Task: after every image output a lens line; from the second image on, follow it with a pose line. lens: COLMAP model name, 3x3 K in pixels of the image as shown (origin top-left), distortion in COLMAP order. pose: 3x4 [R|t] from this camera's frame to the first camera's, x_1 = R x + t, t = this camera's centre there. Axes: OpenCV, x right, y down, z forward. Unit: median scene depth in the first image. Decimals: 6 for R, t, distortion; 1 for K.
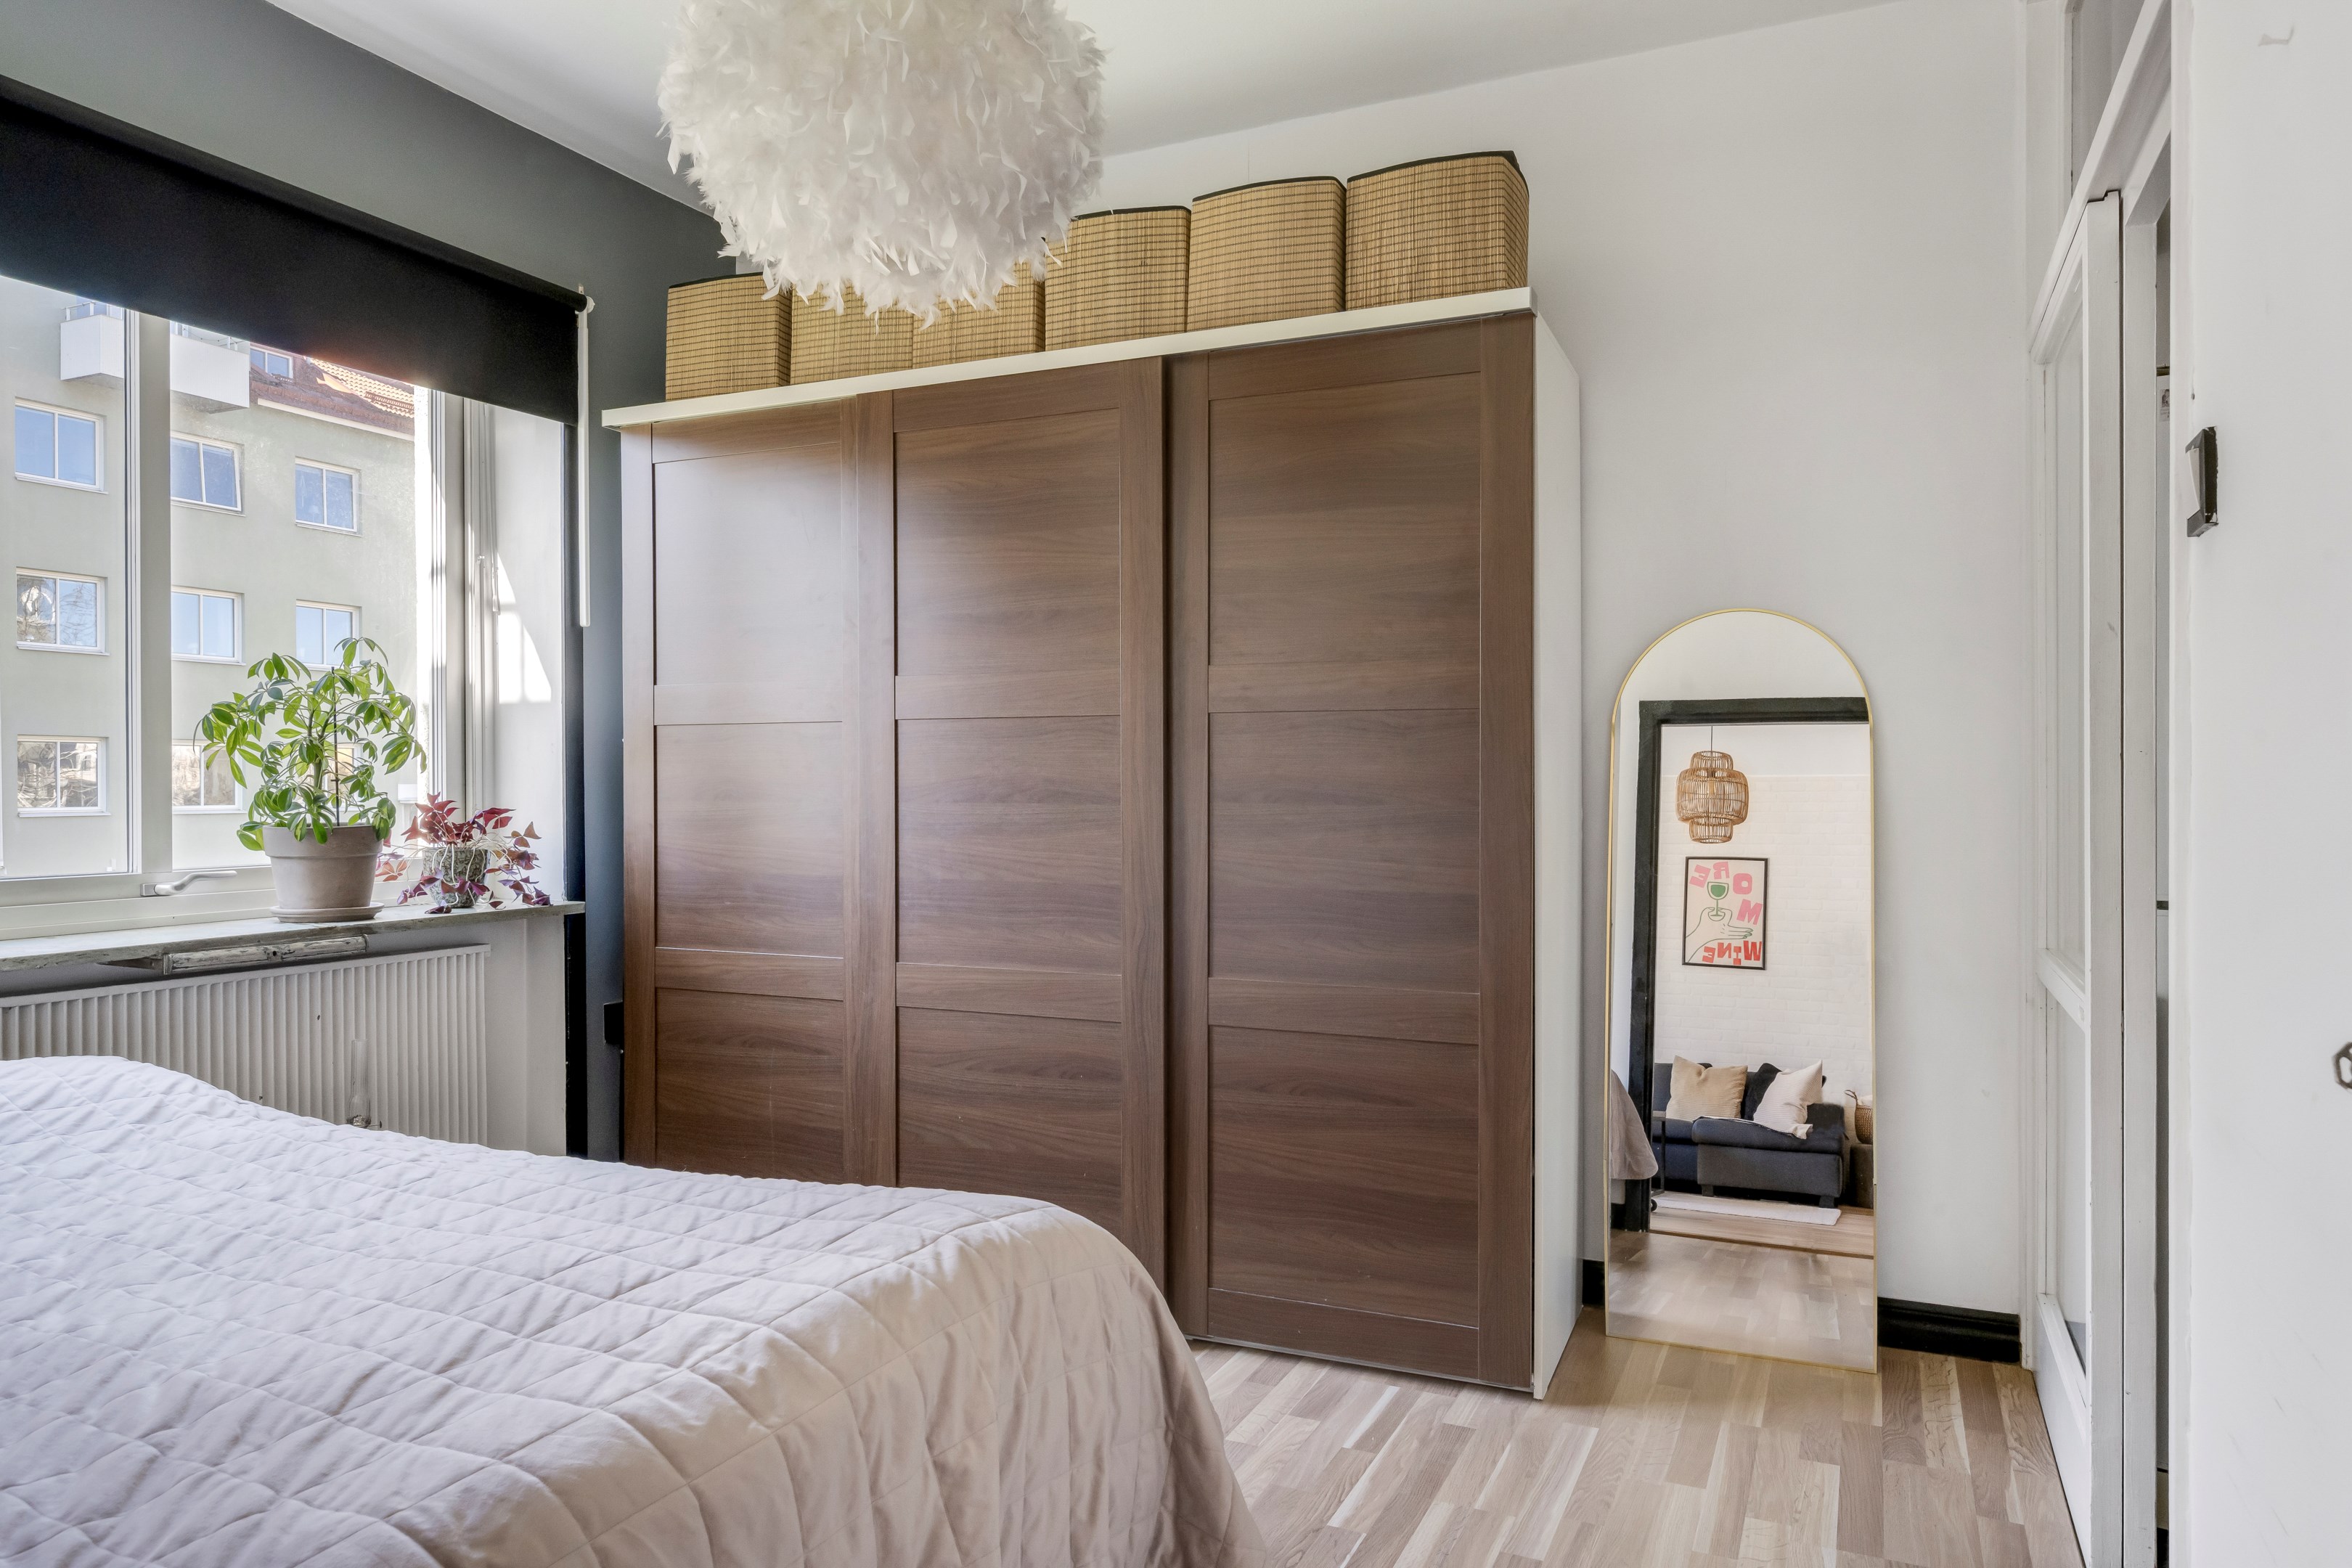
lens RADIAL K [[1508.7, 0, 1200.8], [0, 1508.7, 789.1], [0, 0, 1]] dist [0.004357, -0.000434]
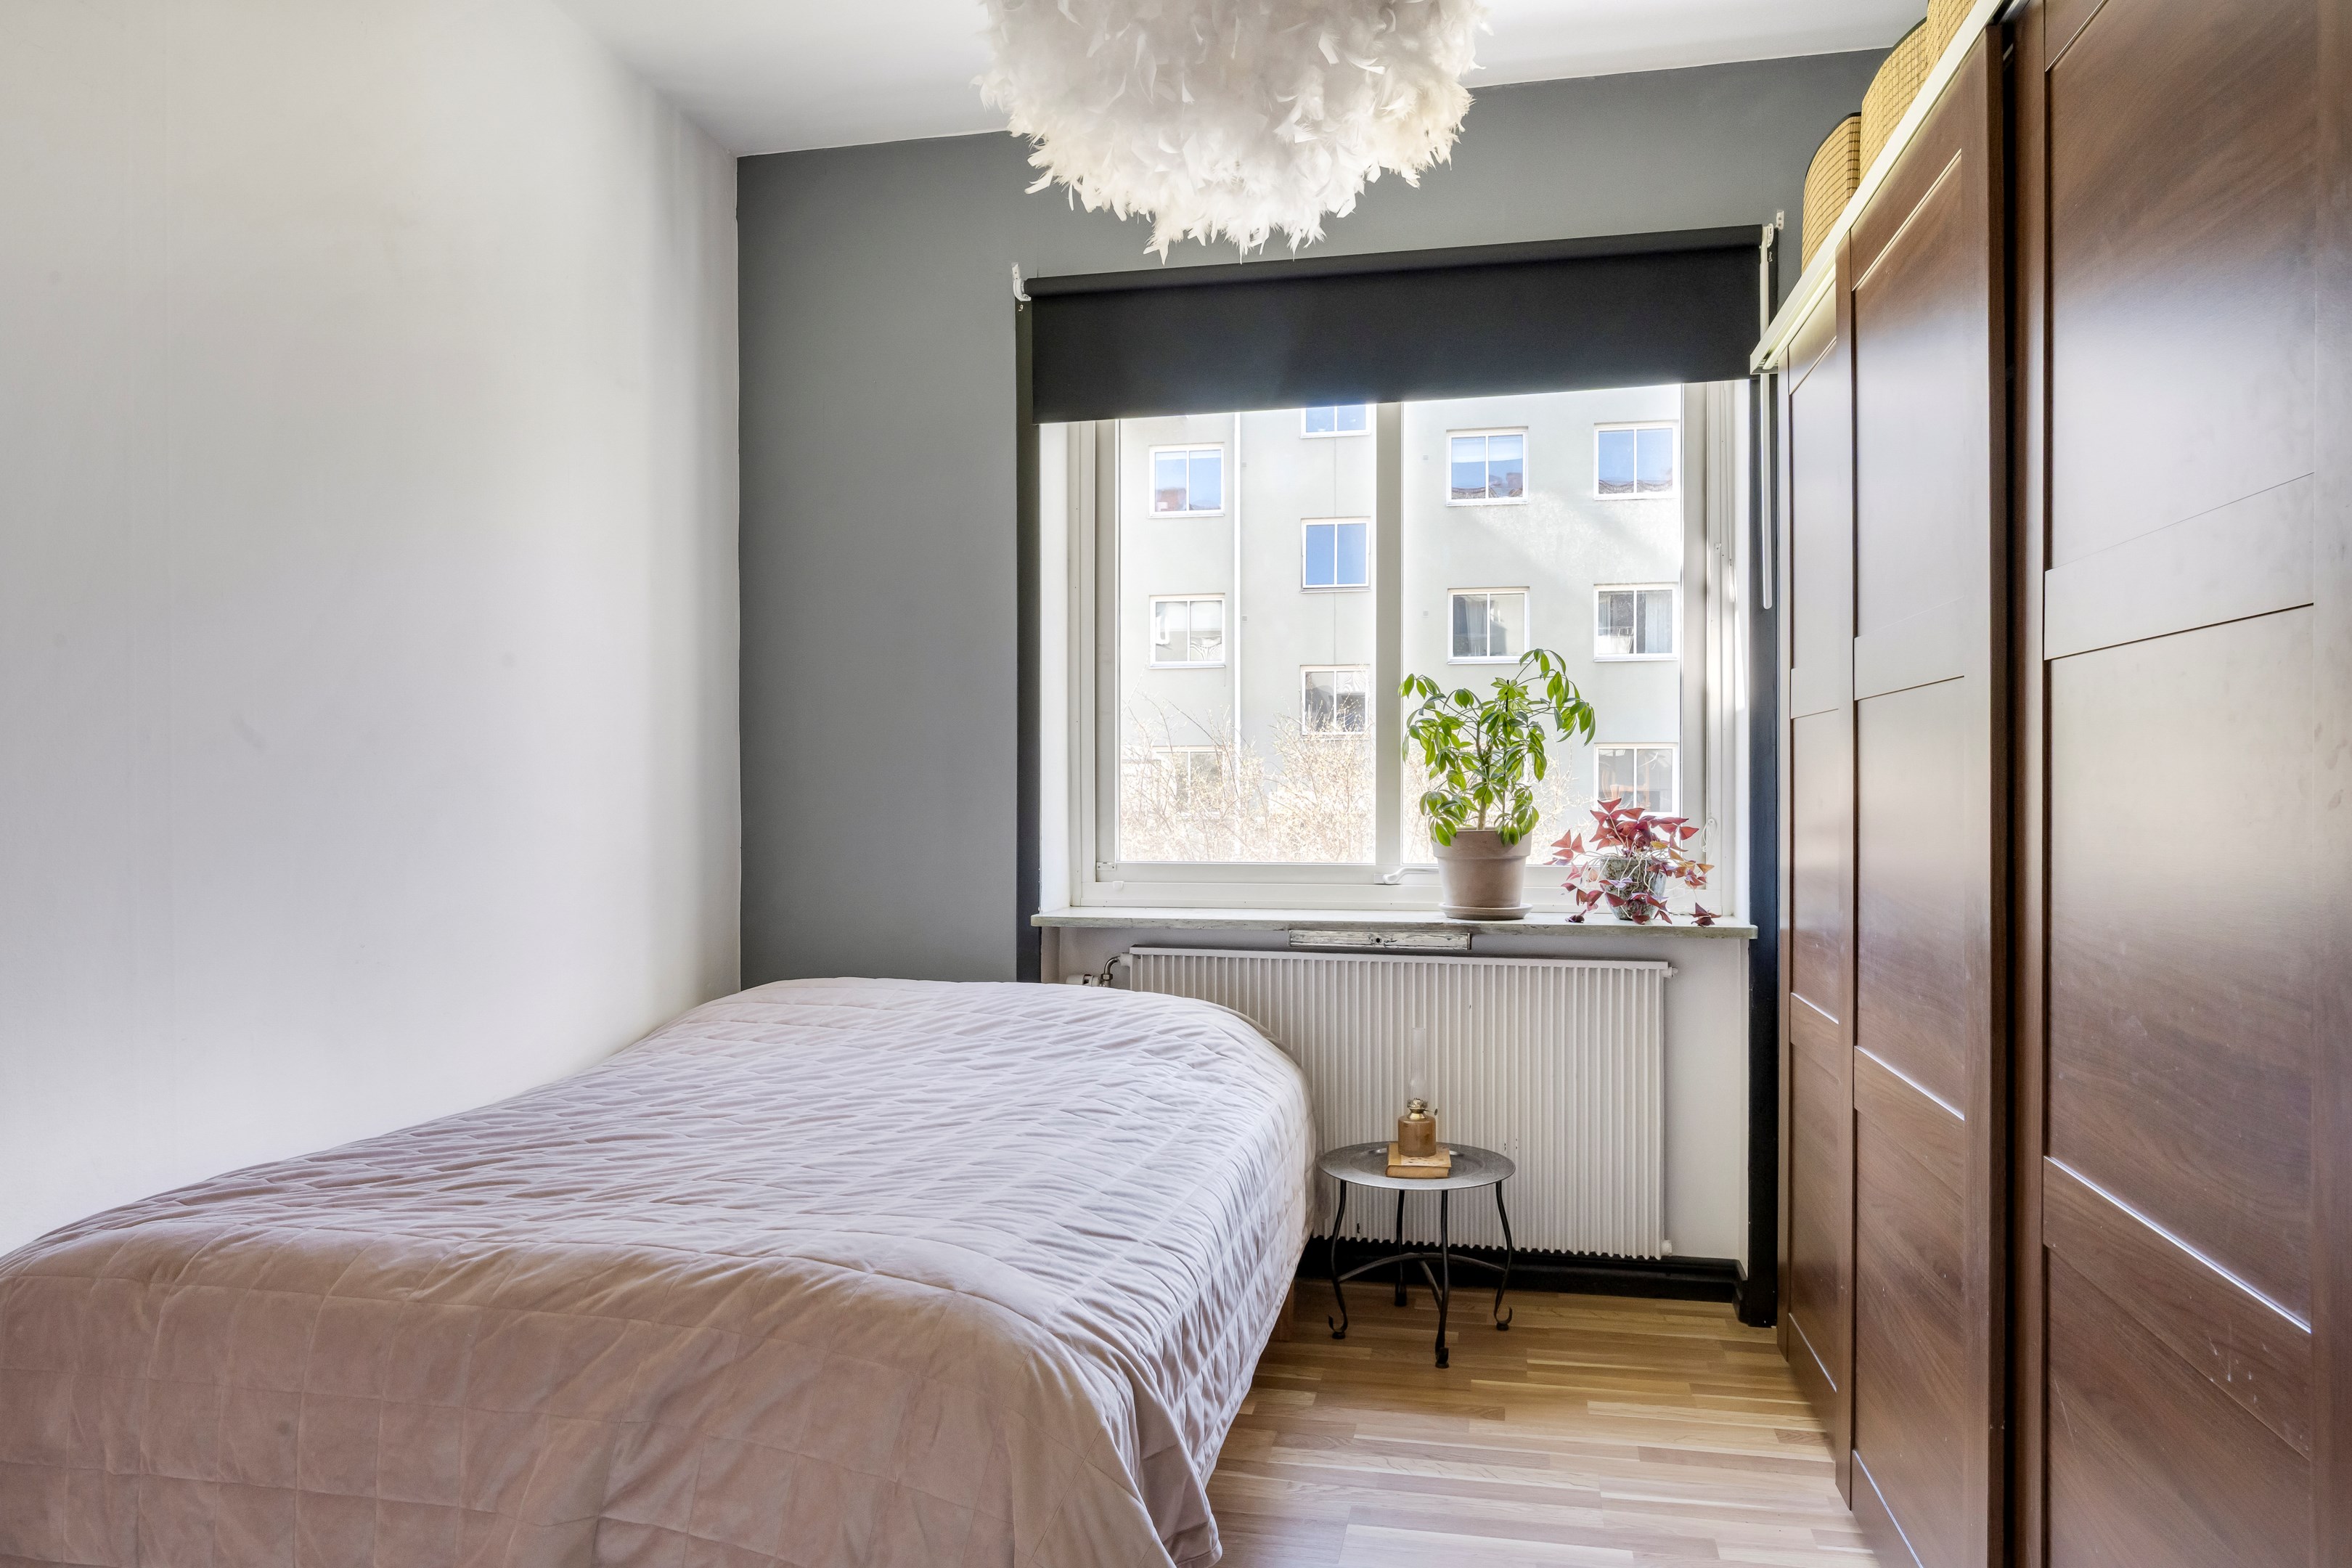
lens RADIAL K [[1516.5, 0, 1163.4], [0, 1516.5, 790.3], [0, 0, 1]] dist [-0.012279, -0.000483]
pose [[0.203578, -0.002591, -0.979055, 0.438058], [-0.006613, 0.999970, -0.004021, 0.001984], [0.979036, 0.007294, 0.203555, 0.563040]]
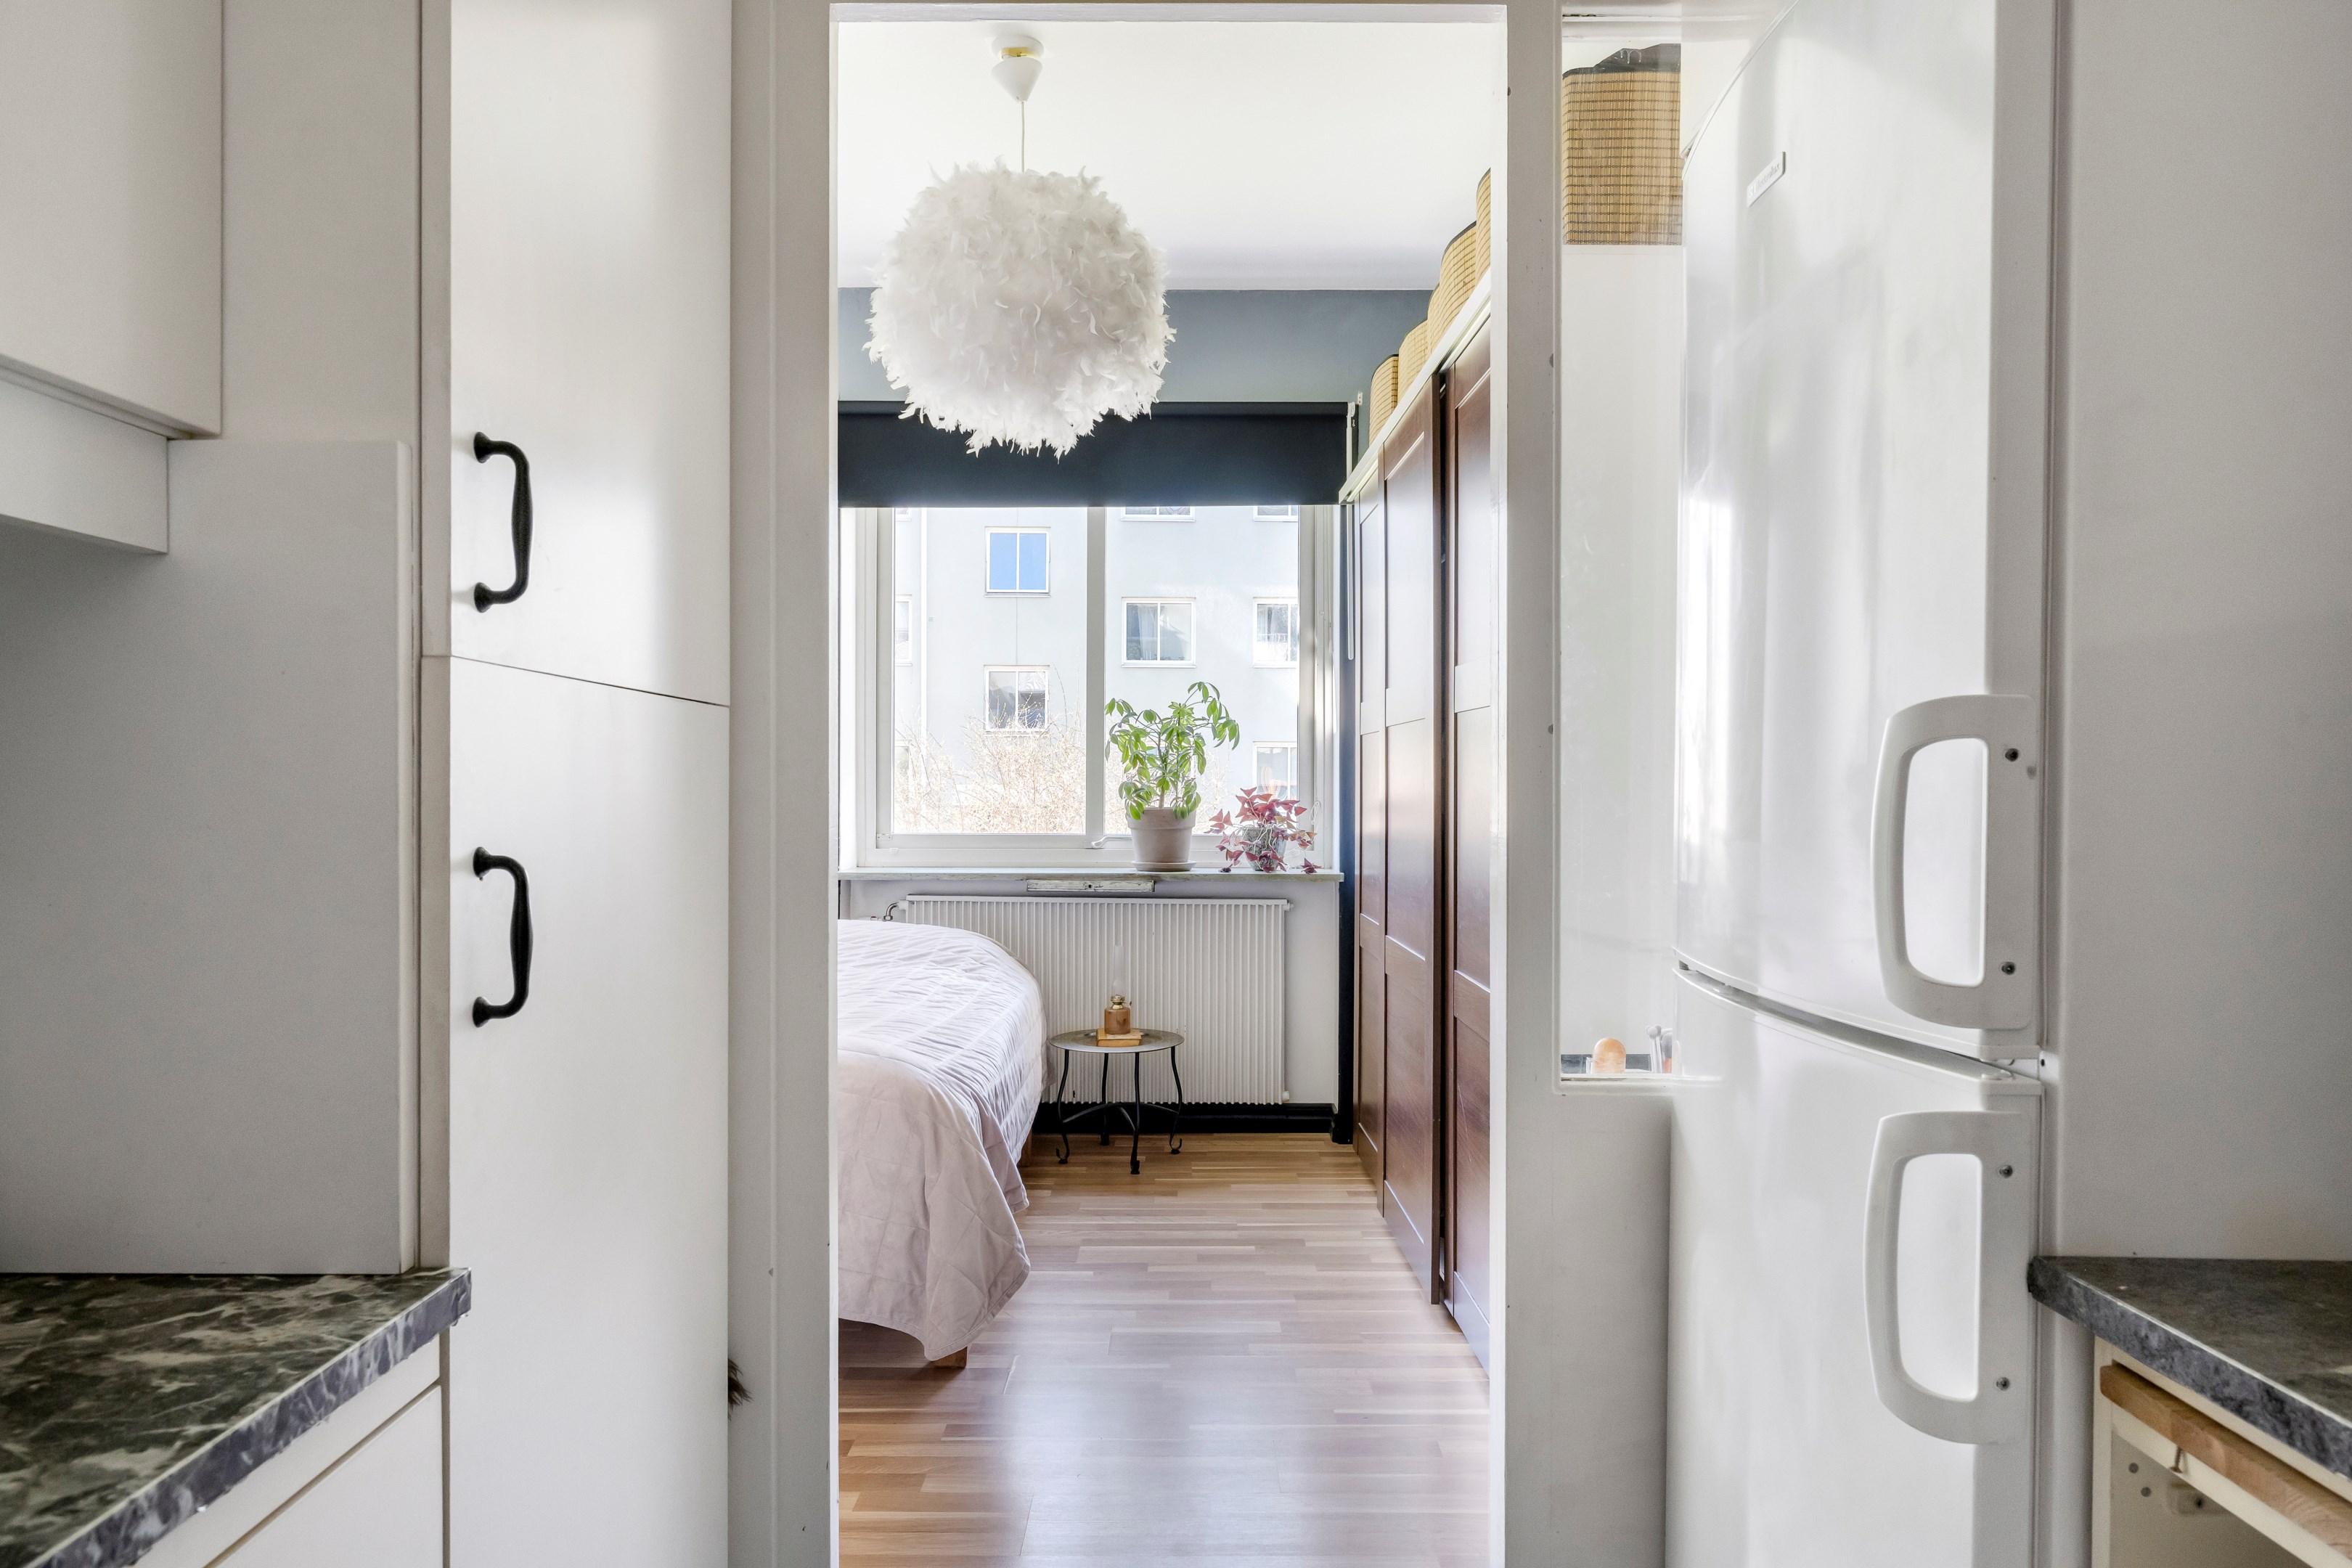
lens RADIAL K [[1508.7, 0, 1200.8], [0, 1508.7, 789.1], [0, 0, 1]] dist [0.004357, -0.000434]
pose [[0.429728, 0.001284, -0.902957, 0.827561], [-0.008890, 0.999957, -0.002809, 0.008331], [0.902915, 0.009234, 0.429721, 0.382286]]
